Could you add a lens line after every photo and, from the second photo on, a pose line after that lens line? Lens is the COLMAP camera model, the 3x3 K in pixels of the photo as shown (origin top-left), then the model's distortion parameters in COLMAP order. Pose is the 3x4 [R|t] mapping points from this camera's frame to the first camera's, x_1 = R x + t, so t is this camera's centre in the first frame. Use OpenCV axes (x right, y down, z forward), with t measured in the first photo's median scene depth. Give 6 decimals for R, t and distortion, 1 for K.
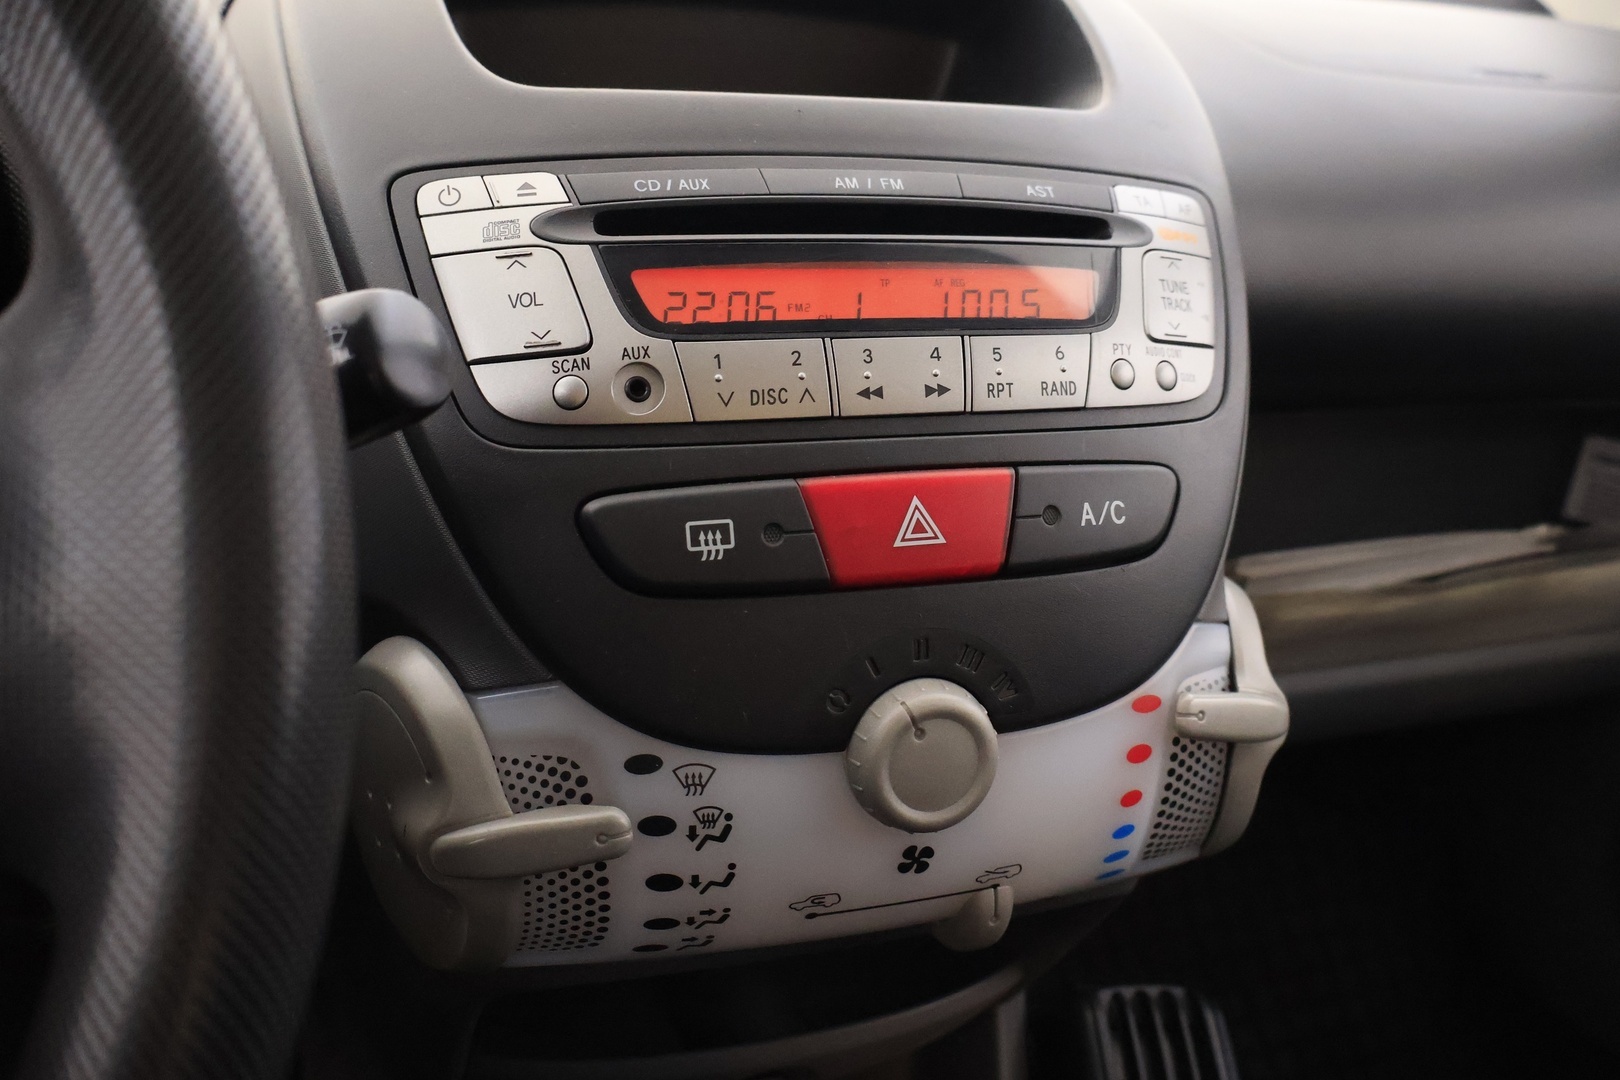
lens RADIAL K [[1345.9, 0, 810.0], [0, 1345.9, 540.0], [0, 0, 1]] dist [0.008636, -0.003671]
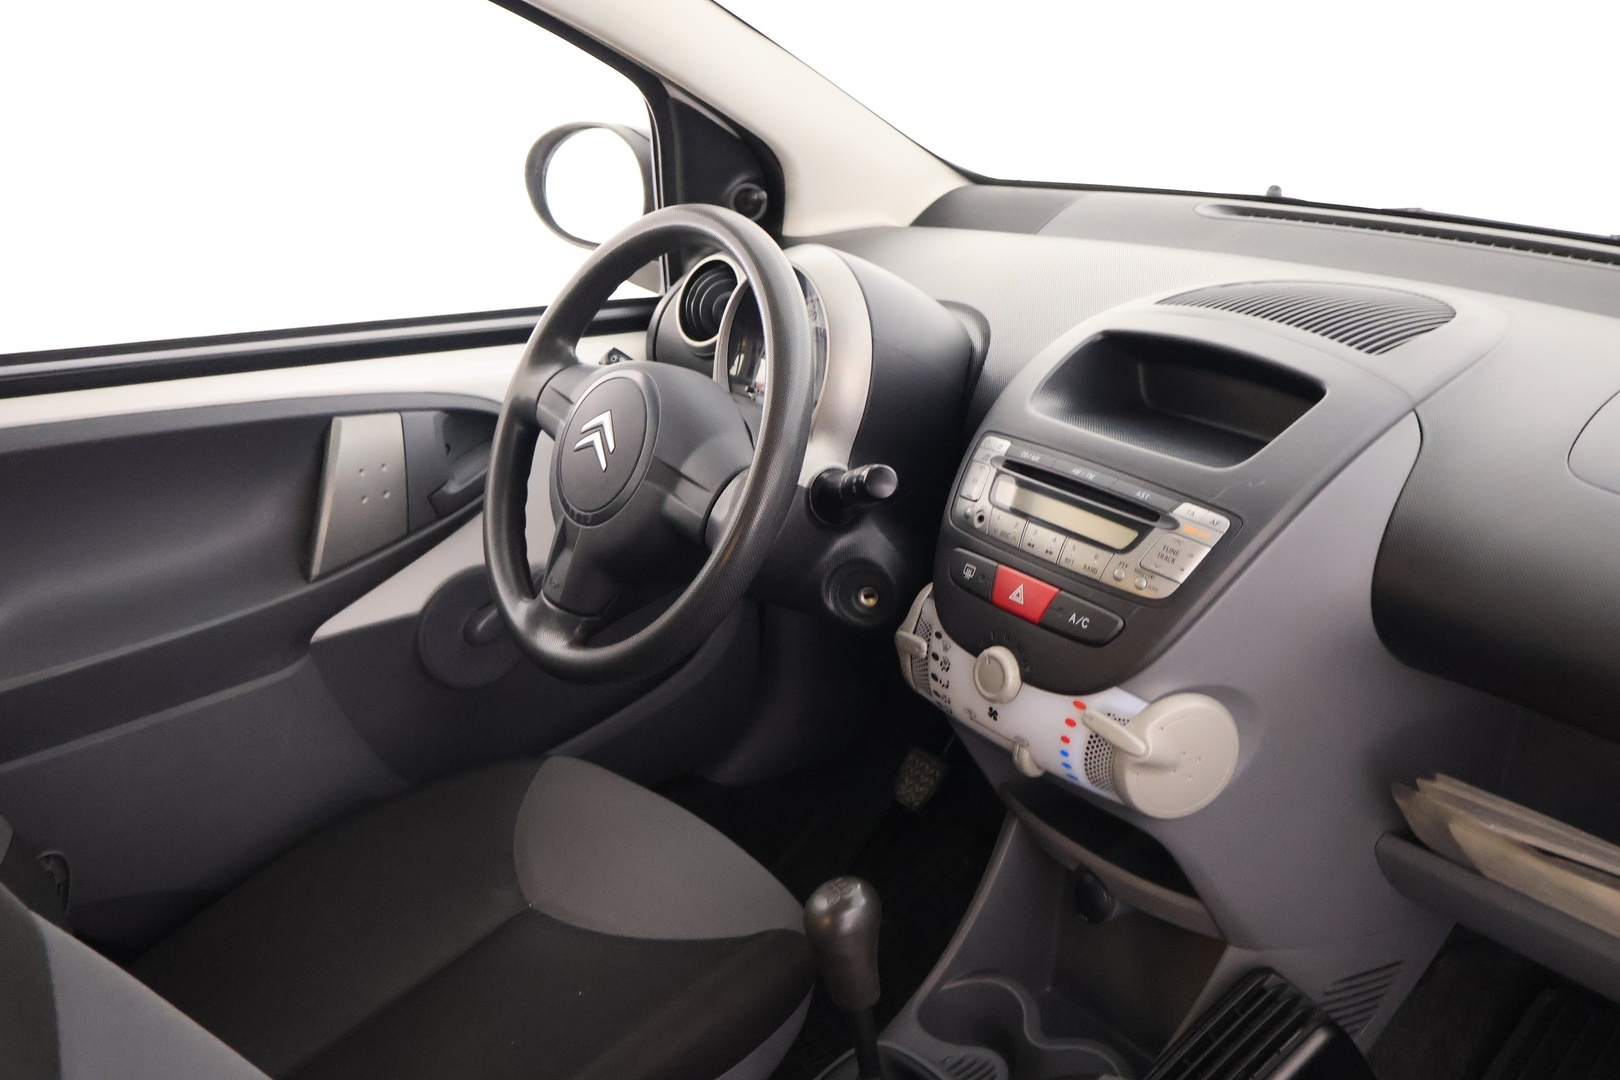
lens RADIAL K [[1697.4, 0, 810.0], [0, 1697.4, 540.0], [0, 0, 1]] dist [0.012448, 0.002776]
pose [[0.343548, 0.295761, -0.891348, 2.952649], [-0.335741, 0.925070, 0.177547, -0.577897], [0.877071, 0.238266, 0.417105, -0.836989]]
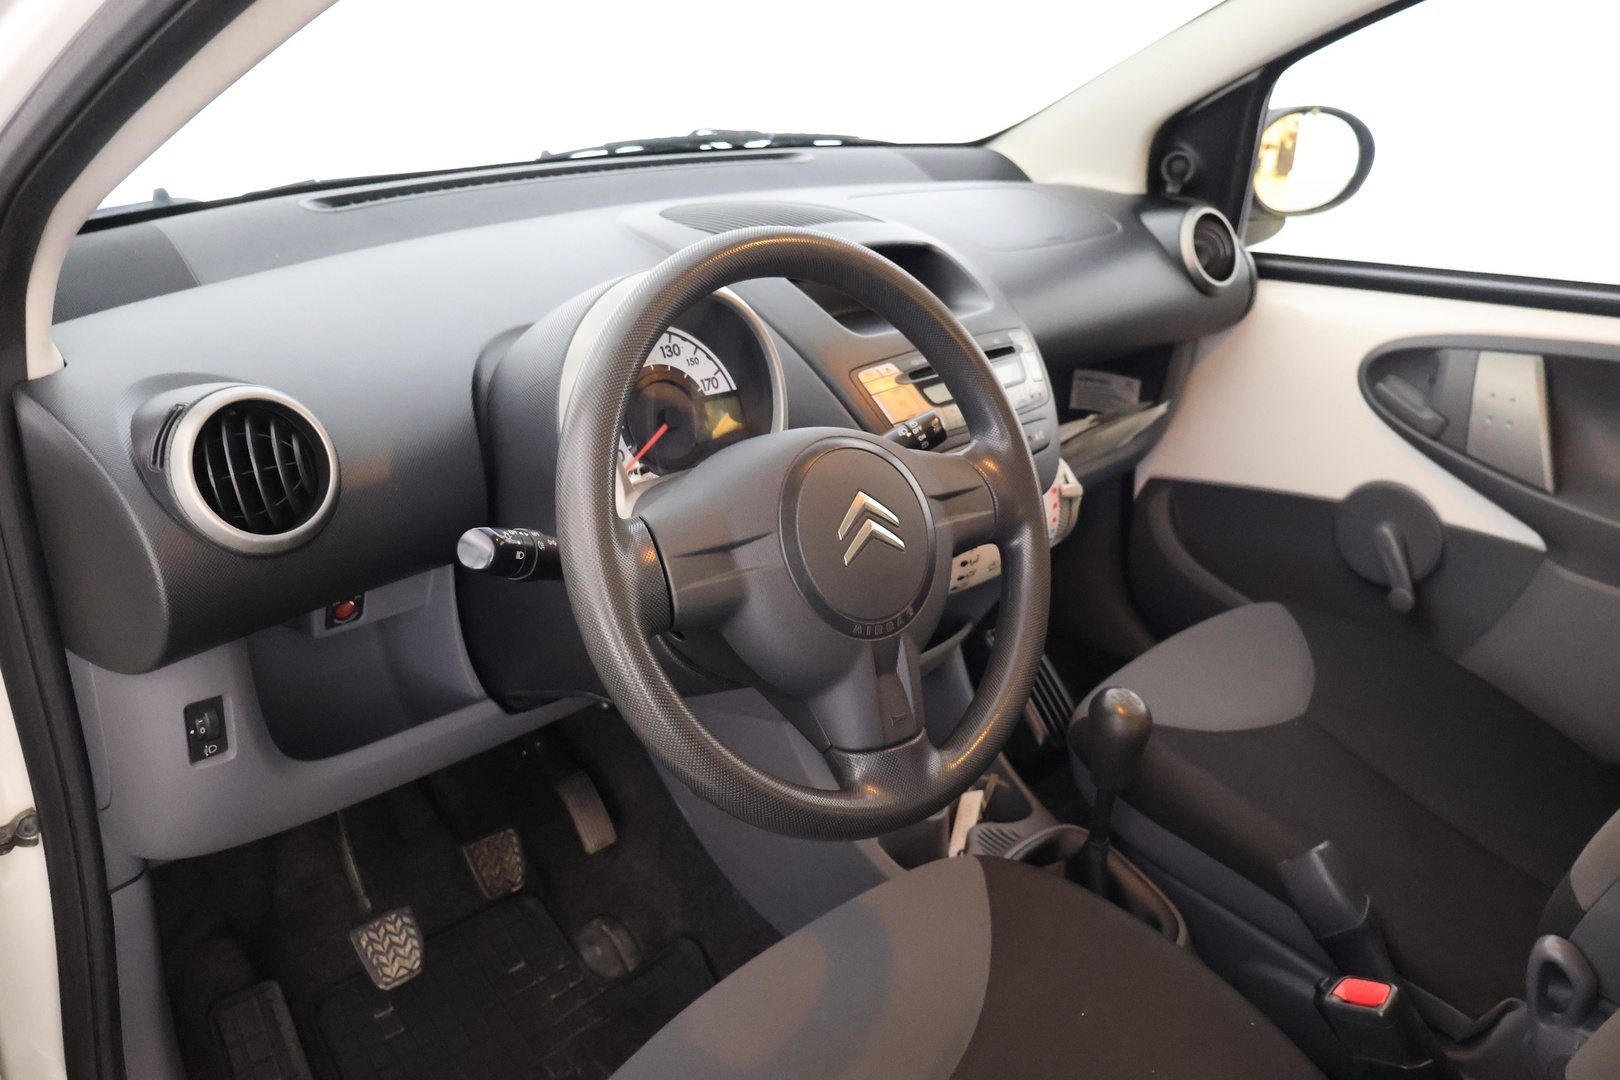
lens RADIAL K [[1345.9, 0, 810.0], [0, 1345.9, 540.0], [0, 0, 1]] dist [0.008636, -0.003671]
pose [[0.889438, -0.205327, 0.408339, -1.812541], [0.190343, 0.978654, 0.077499, -0.142451], [-0.415535, 0.008794, 0.909535, -1.922483]]
